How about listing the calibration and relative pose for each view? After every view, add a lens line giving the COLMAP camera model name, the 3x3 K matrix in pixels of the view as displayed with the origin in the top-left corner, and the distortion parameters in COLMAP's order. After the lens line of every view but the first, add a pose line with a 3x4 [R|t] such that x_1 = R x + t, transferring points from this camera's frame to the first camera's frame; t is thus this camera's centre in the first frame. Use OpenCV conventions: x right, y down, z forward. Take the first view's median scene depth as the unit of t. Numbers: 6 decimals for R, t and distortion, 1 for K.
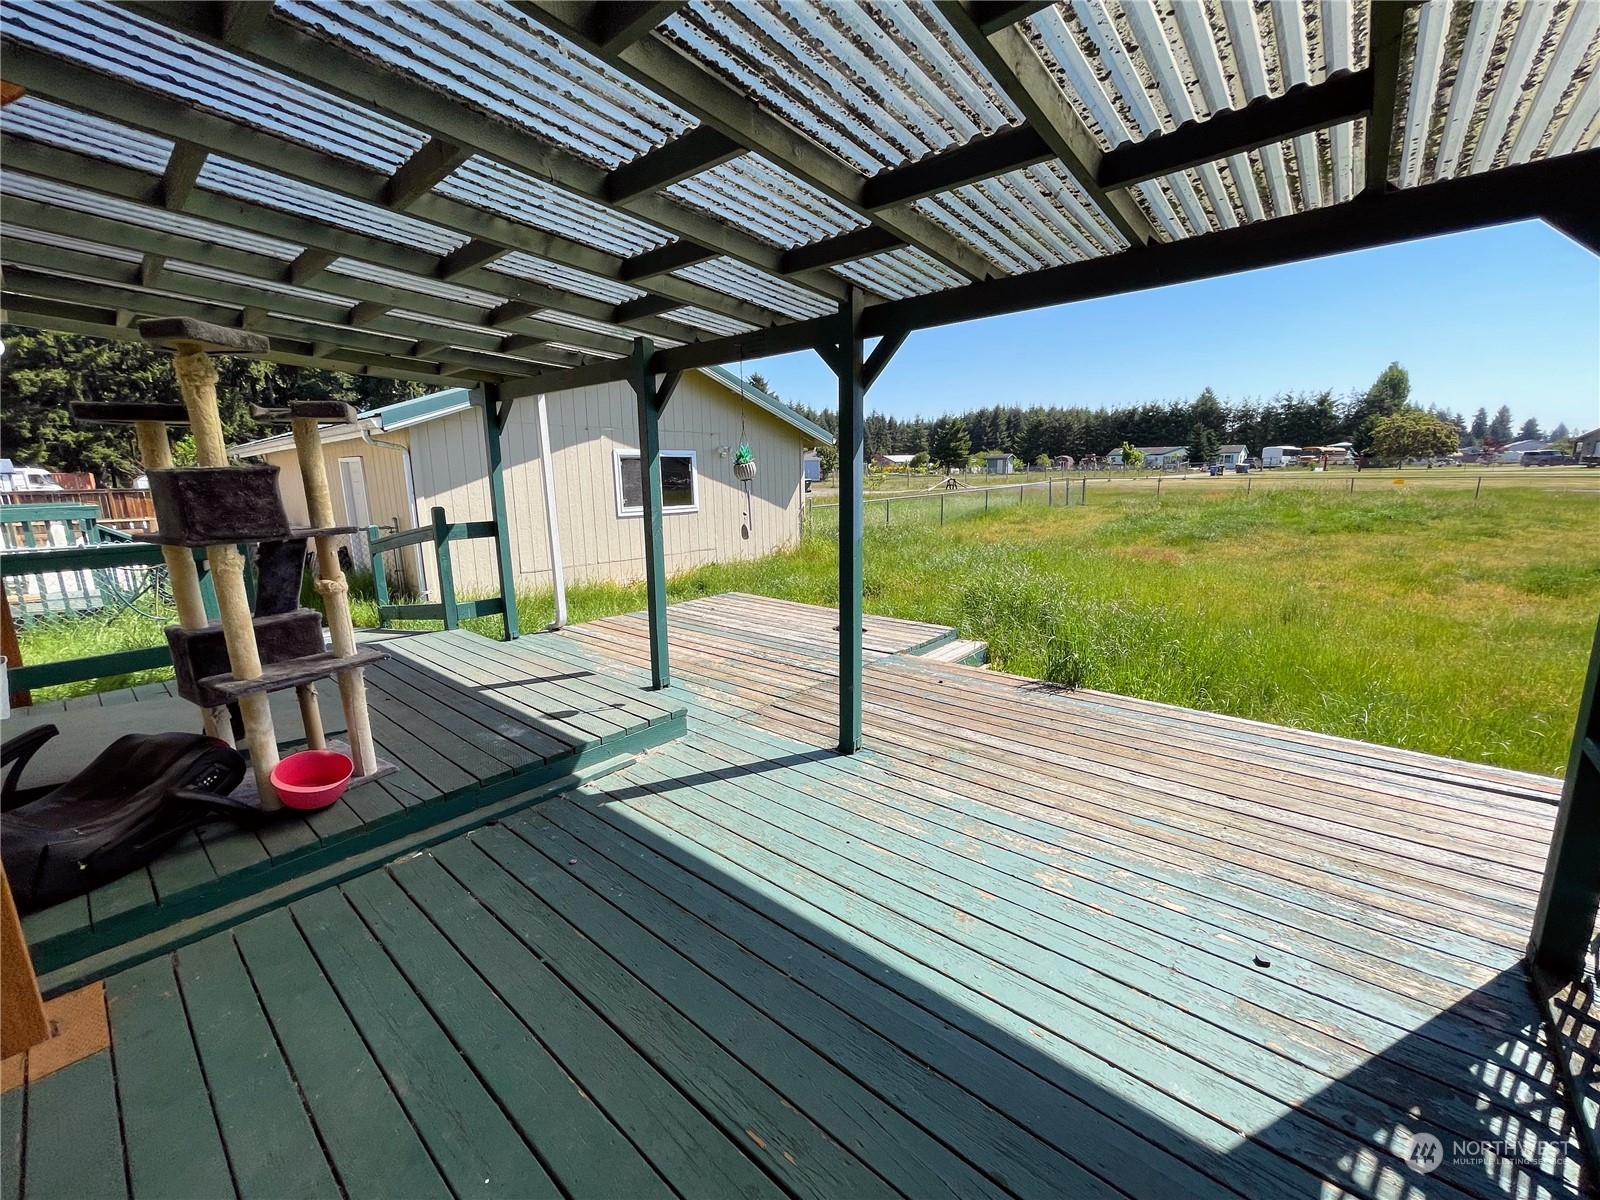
lens RADIAL K [[642.9, 0, 796.9], [0, 642.9, 597.5], [0, 0, 1]] dist [-0.004028, 0.001158]
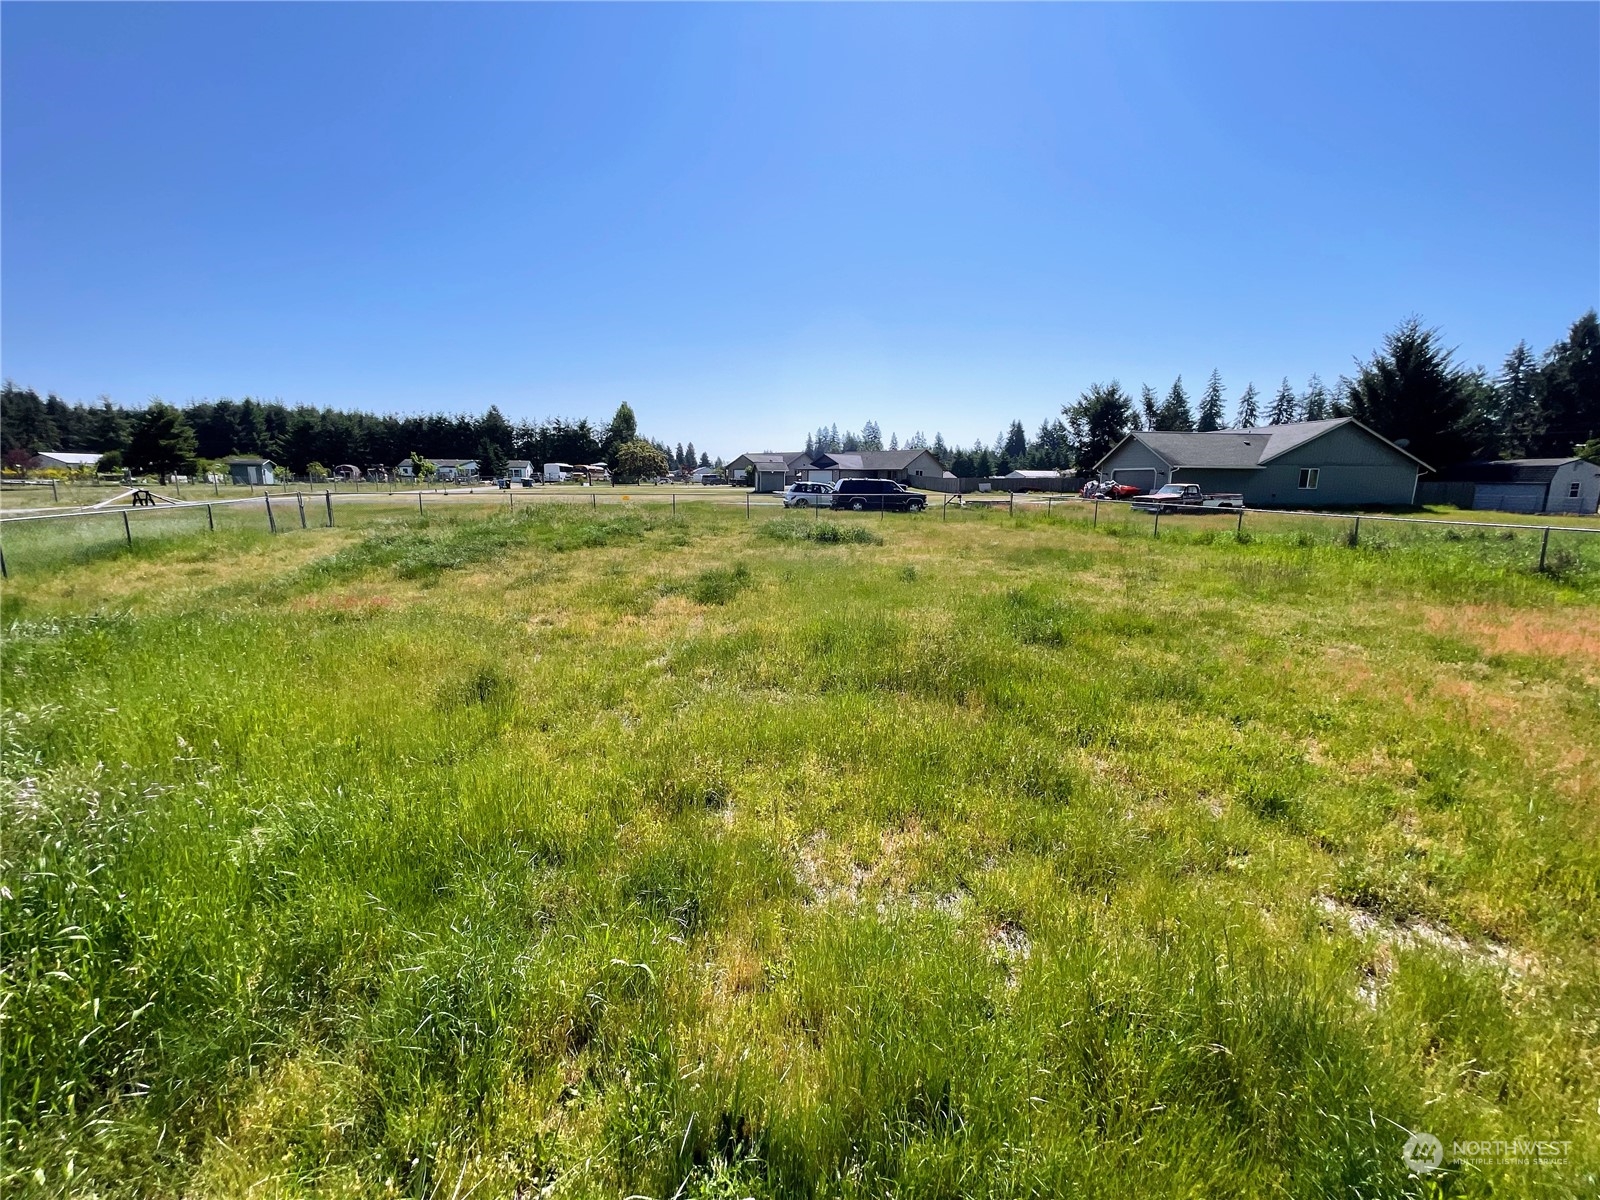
lens RADIAL K [[642.9, 0, 797.1], [0, 642.9, 595.8], [0, 0, 1]] dist [-0.004028, 0.001158]
pose [[0.560071, -0.125585, 0.818870, 0.181287], [0.142178, 0.988349, 0.054334, -0.032217], [-0.816153, 0.085995, 0.571401, 0.124856]]
